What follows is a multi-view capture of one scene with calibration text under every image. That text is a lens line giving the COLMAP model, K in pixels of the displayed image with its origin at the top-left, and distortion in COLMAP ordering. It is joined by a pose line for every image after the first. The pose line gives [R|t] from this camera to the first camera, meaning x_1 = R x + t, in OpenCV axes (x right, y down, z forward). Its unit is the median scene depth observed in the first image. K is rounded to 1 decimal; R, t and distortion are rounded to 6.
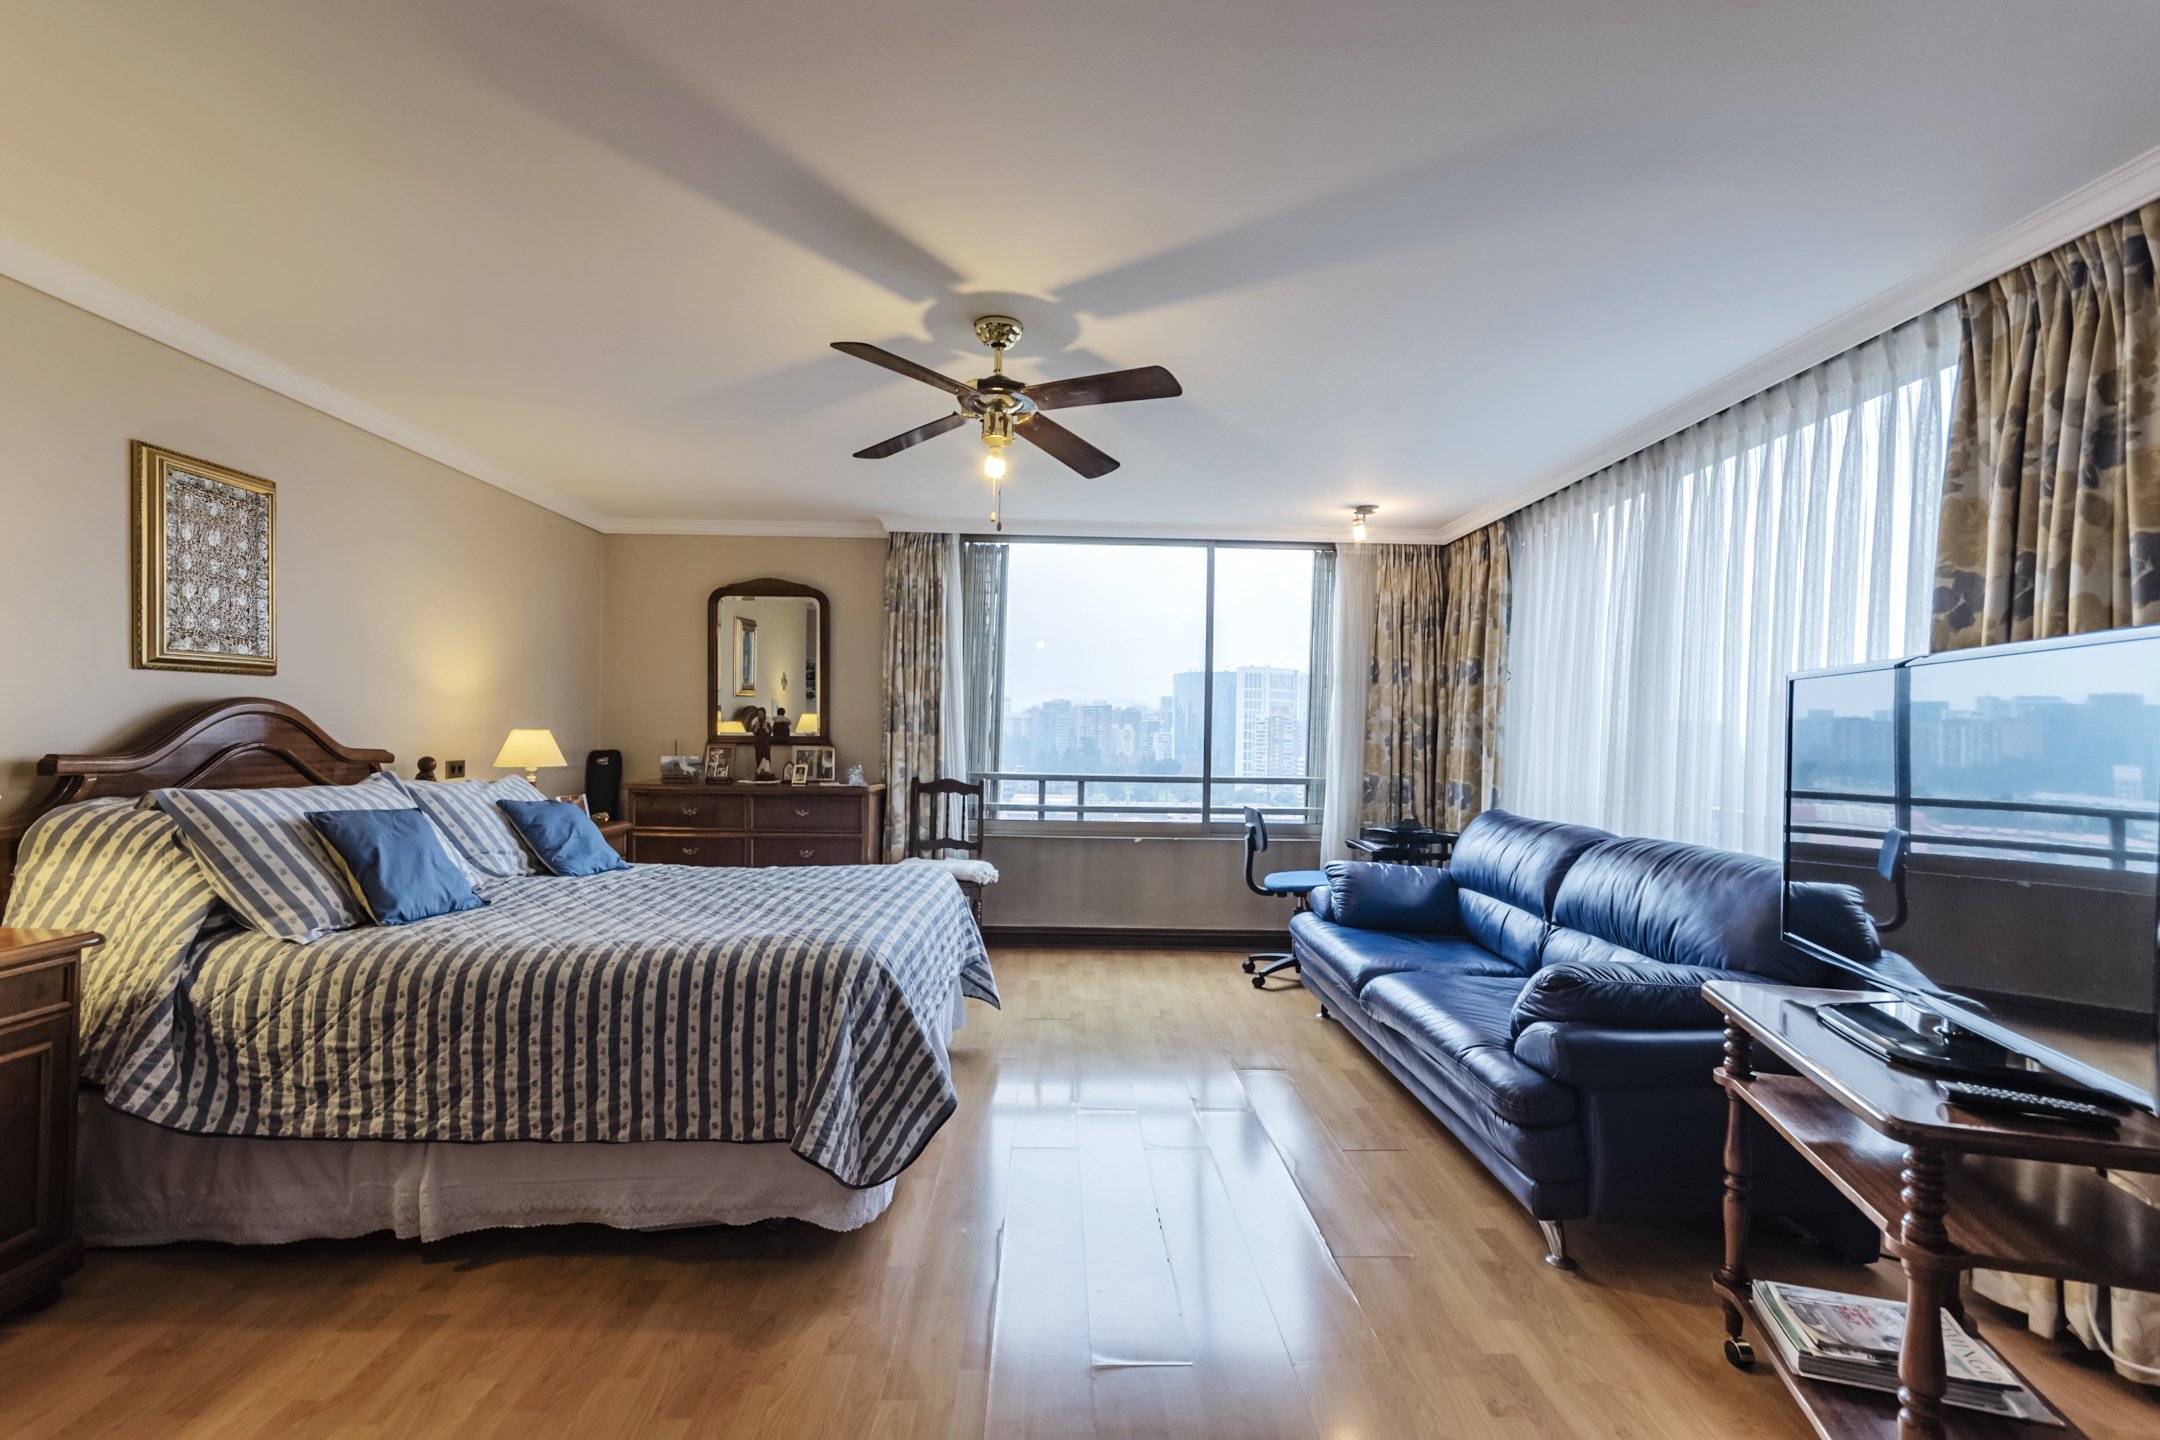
lens RADIAL K [[961.6, 0, 1079.4], [0, 961.6, 731.5], [0, 0, 1]] dist [0.002664, 0.001149]
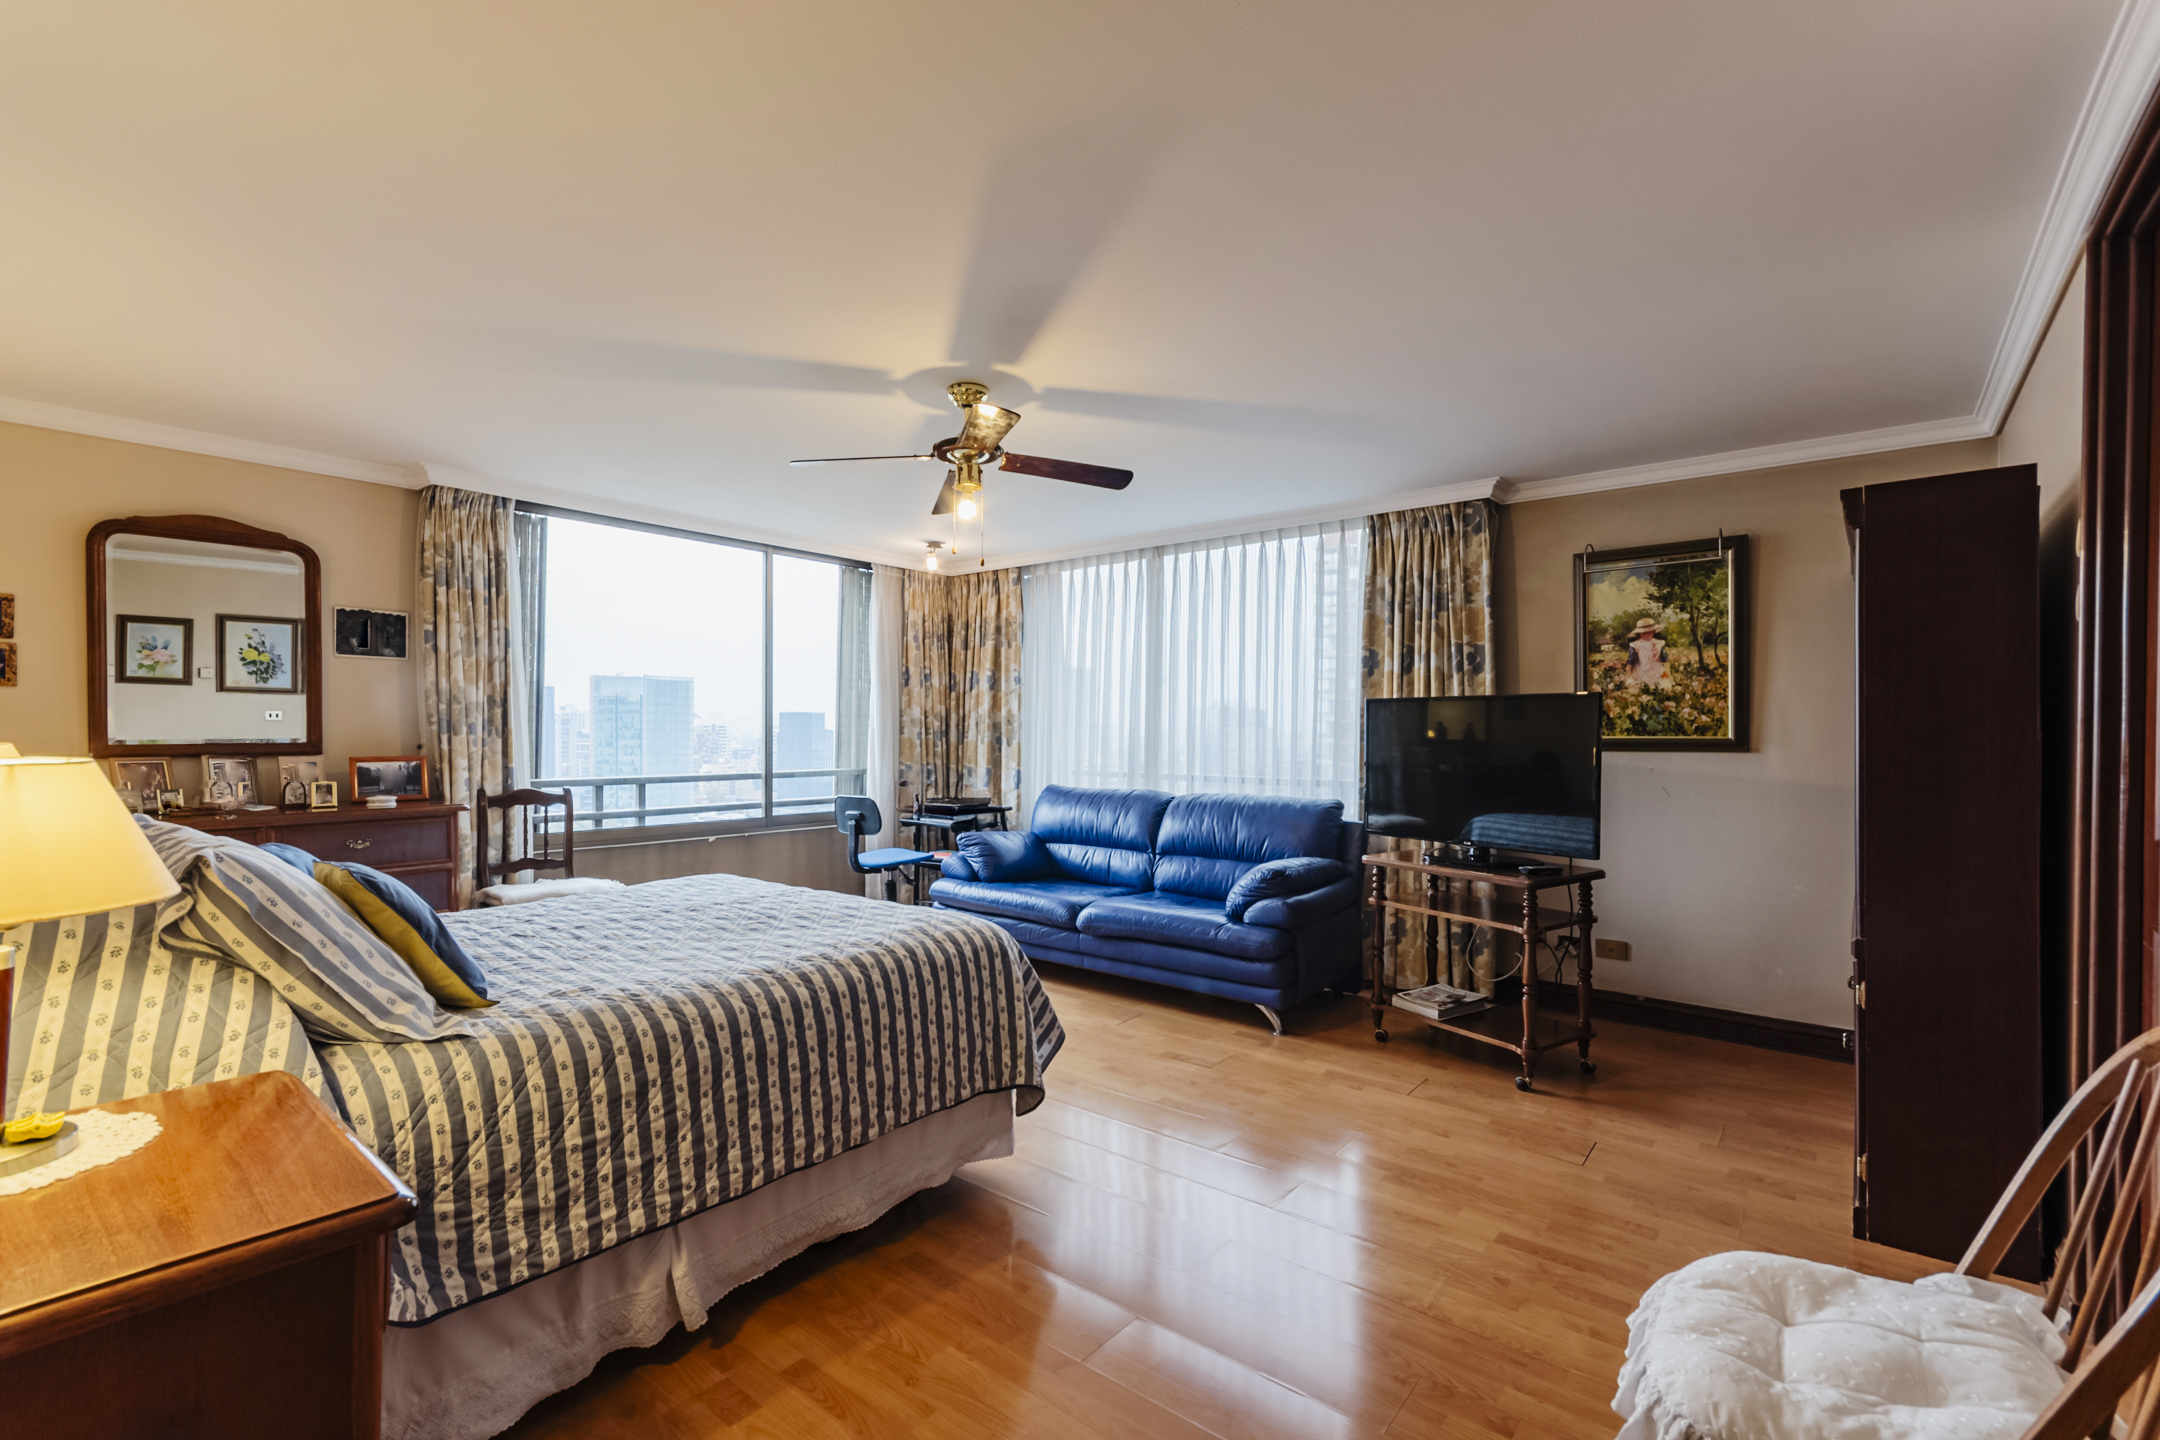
lens RADIAL K [[961.6, 0, 1090.9], [0, 961.6, 728.5], [0, 0, 1]] dist [0.002664, 0.001149]
pose [[0.638718, -0.012137, 0.769345, -0.616073], [0.006215, 0.999924, 0.010615, -0.013168], [-0.769416, -0.001998, 0.638745, 0.090450]]
